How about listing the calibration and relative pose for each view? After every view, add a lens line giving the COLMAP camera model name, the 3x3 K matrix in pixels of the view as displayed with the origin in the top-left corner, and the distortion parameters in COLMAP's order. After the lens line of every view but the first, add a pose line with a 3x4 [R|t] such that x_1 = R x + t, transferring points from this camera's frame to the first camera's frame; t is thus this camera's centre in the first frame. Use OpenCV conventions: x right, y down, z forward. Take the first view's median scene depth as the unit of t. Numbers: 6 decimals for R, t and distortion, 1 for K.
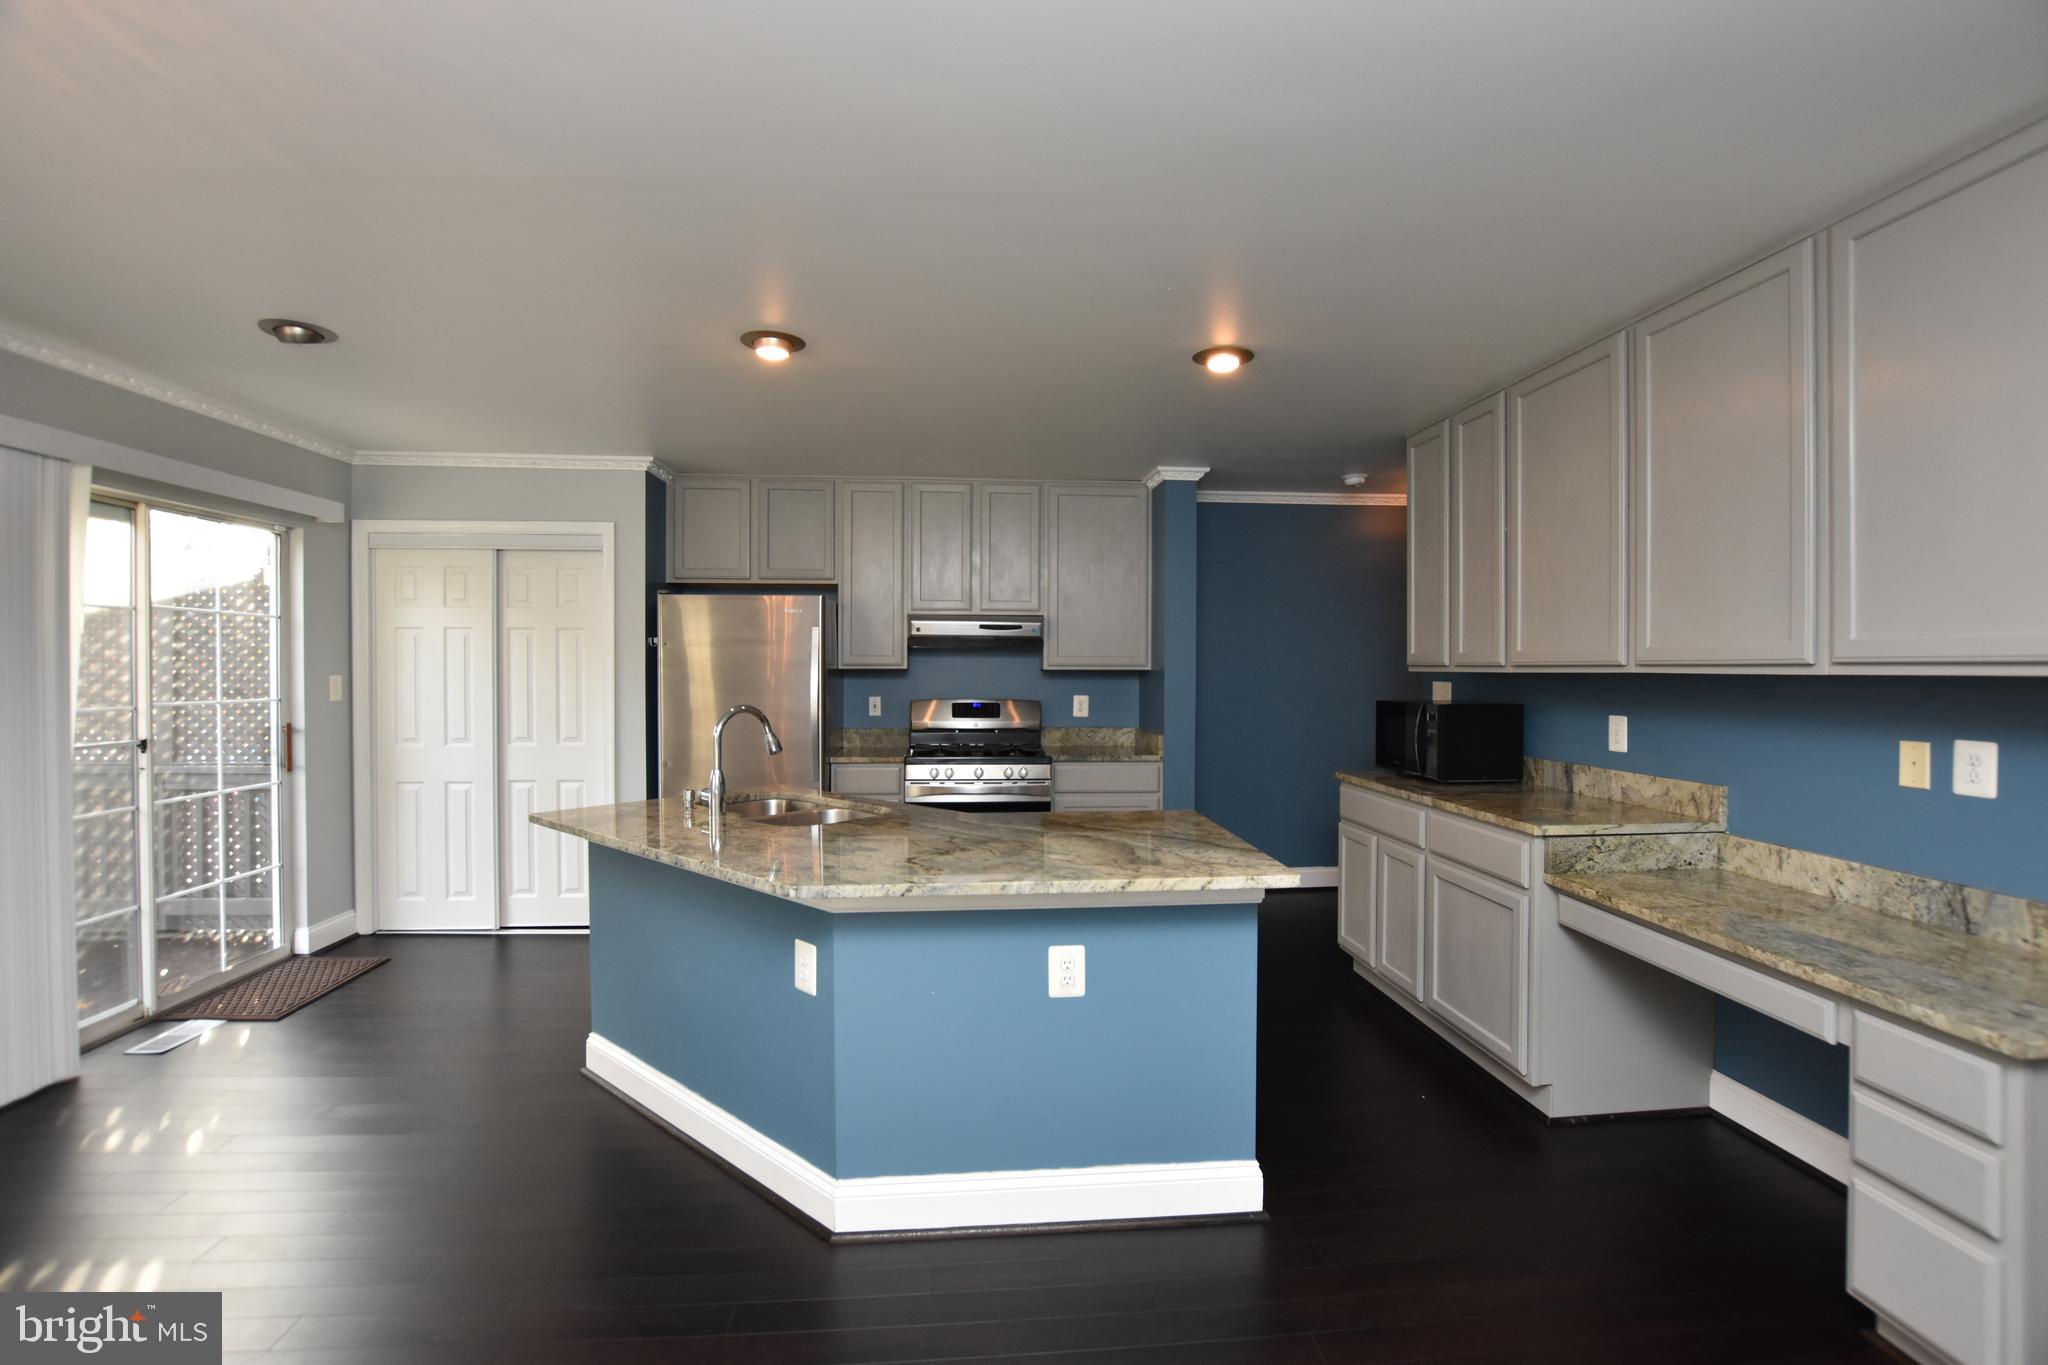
lens RADIAL K [[935.6, 0, 1018.7], [0, 935.6, 670.3], [0, 0, 1]] dist [-0.003863, -0.000235]
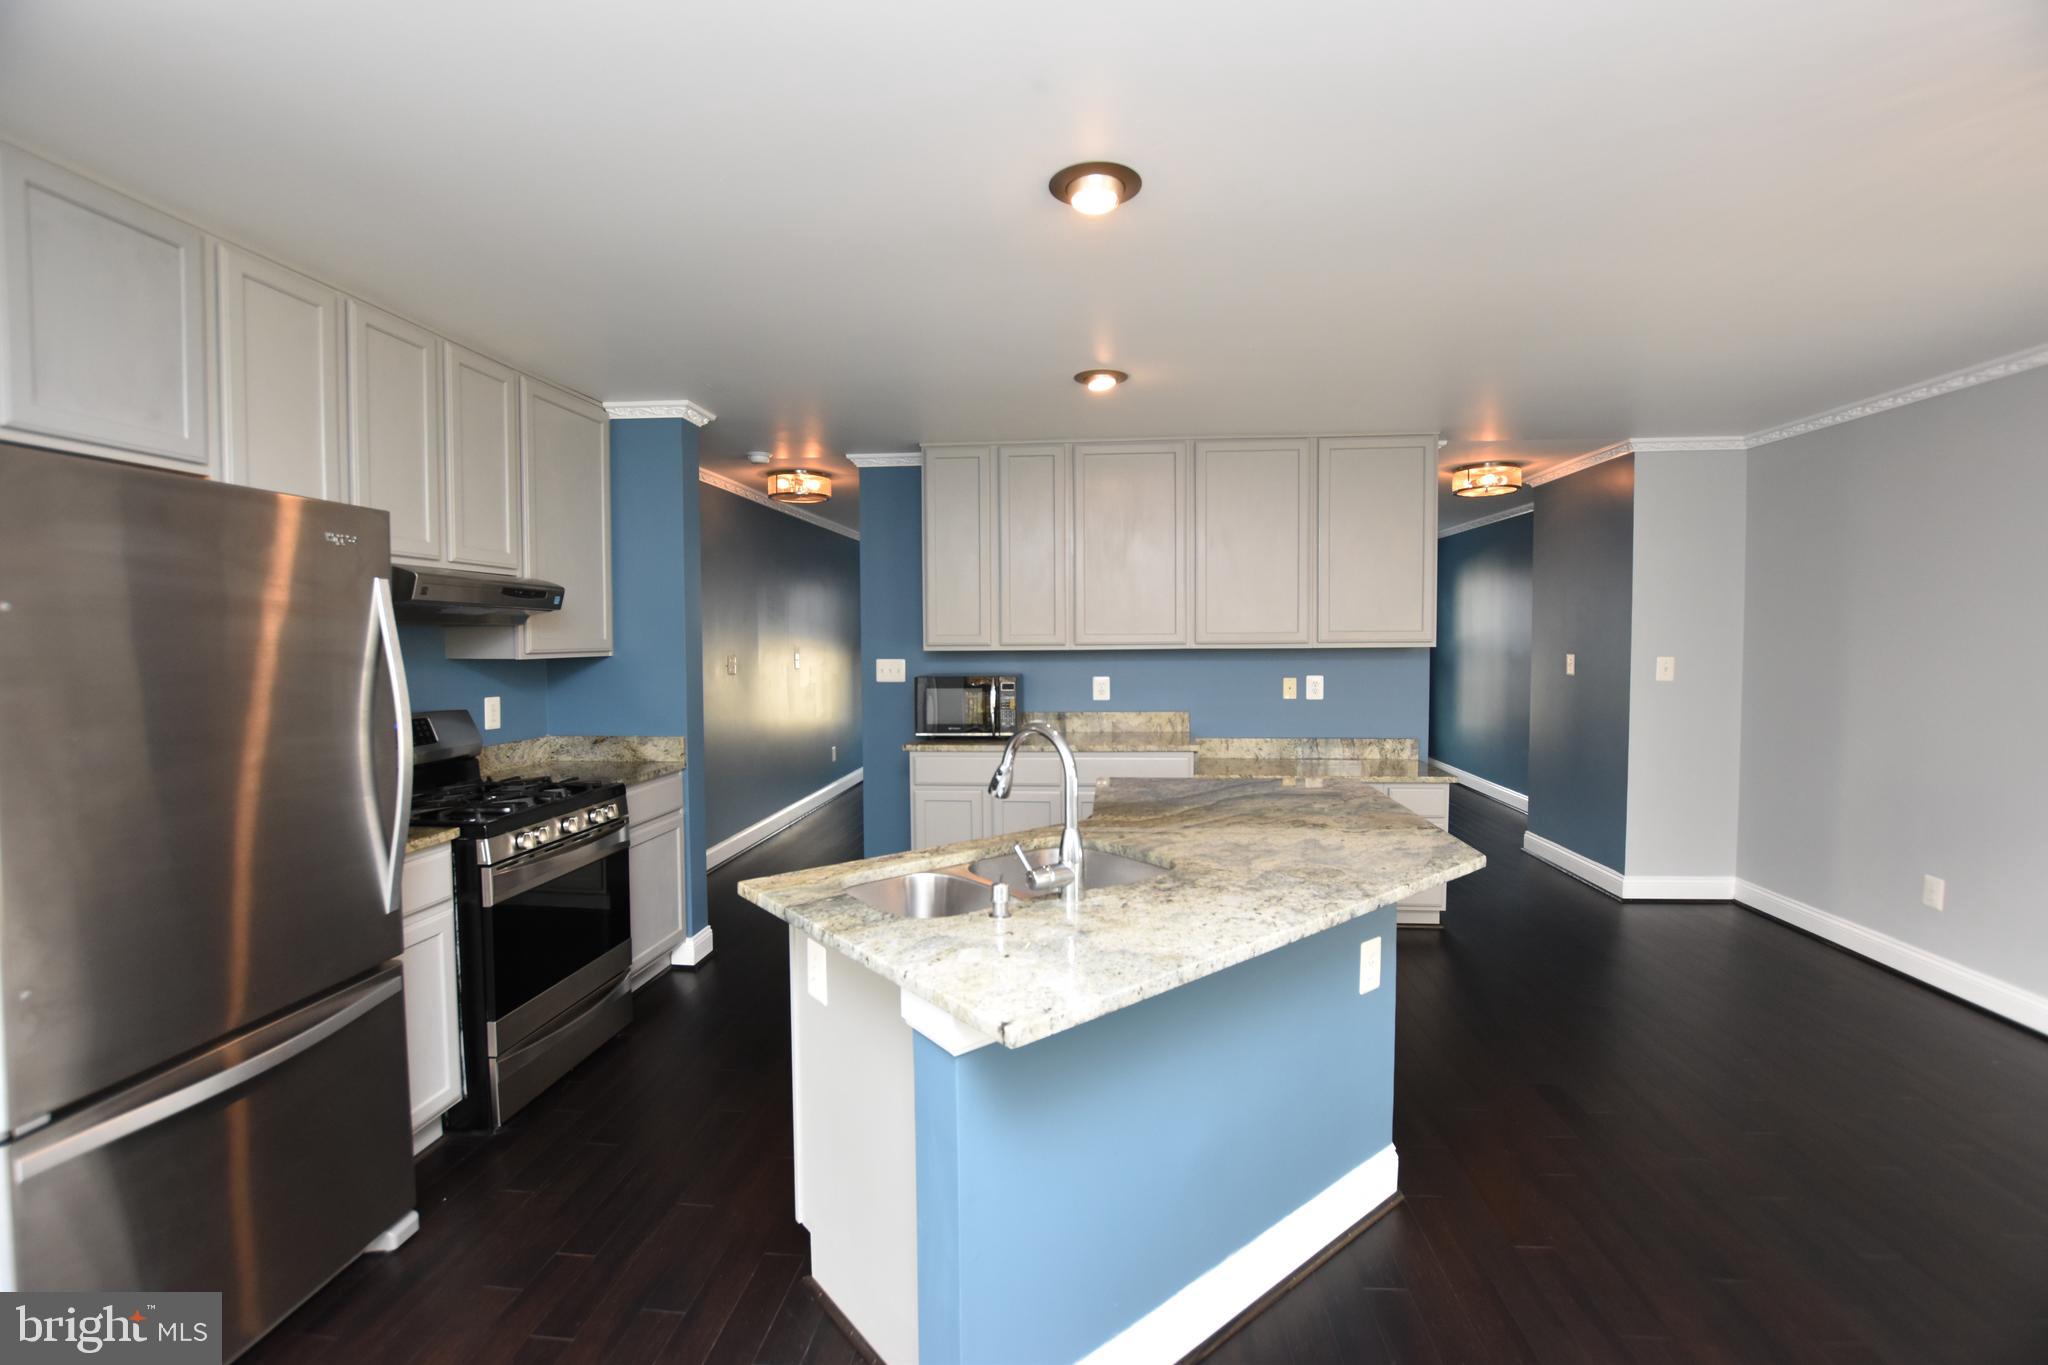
lens RADIAL K [[935.6, 0, 1018.7], [0, 935.6, 674.5], [0, 0, 1]] dist [-0.003863, -0.000235]
pose [[0.170579, -0.036687, 0.984661, -1.041867], [0.015032, 0.999287, 0.034628, -0.012350], [-0.985229, 0.008894, 0.171009, 1.012141]]
